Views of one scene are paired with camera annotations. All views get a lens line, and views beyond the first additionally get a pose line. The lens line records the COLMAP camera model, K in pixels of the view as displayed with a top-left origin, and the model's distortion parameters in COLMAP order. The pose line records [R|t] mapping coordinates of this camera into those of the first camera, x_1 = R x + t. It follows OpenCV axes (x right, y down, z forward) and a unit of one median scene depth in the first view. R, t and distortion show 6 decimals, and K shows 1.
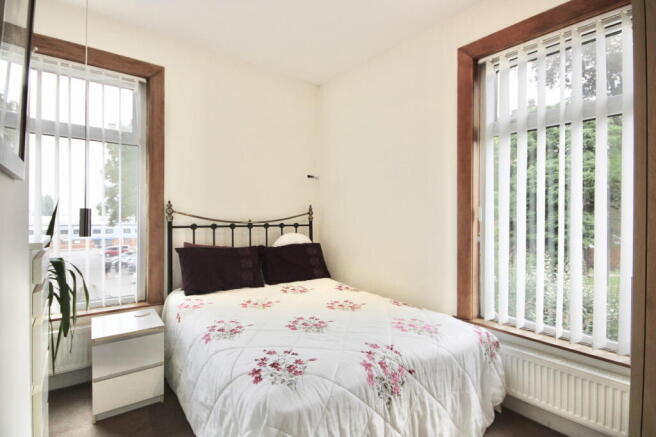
lens RADIAL K [[312.8, 0, 338.8], [0, 312.8, 217.0], [0, 0, 1]] dist [0.019392, -0.018550]
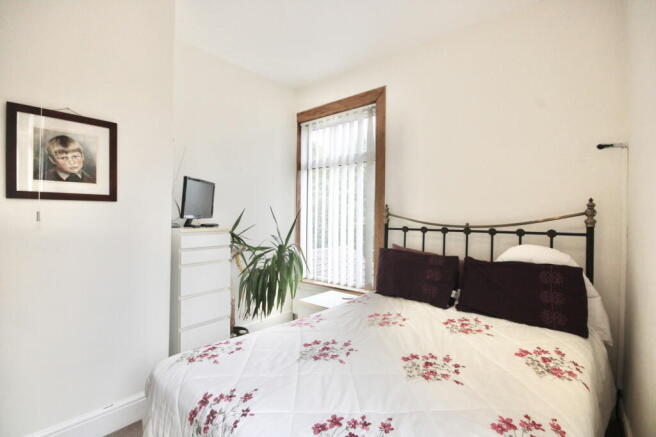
lens RADIAL K [[312.8, 0, 338.8], [0, 312.8, 217.0], [0, 0, 1]] dist [0.019392, -0.018550]
pose [[0.197566, -0.012707, -0.980207, 0.449152], [-0.007815, 0.999864, -0.014537, 0.007798], [0.980258, 0.010533, 0.197440, 0.556846]]
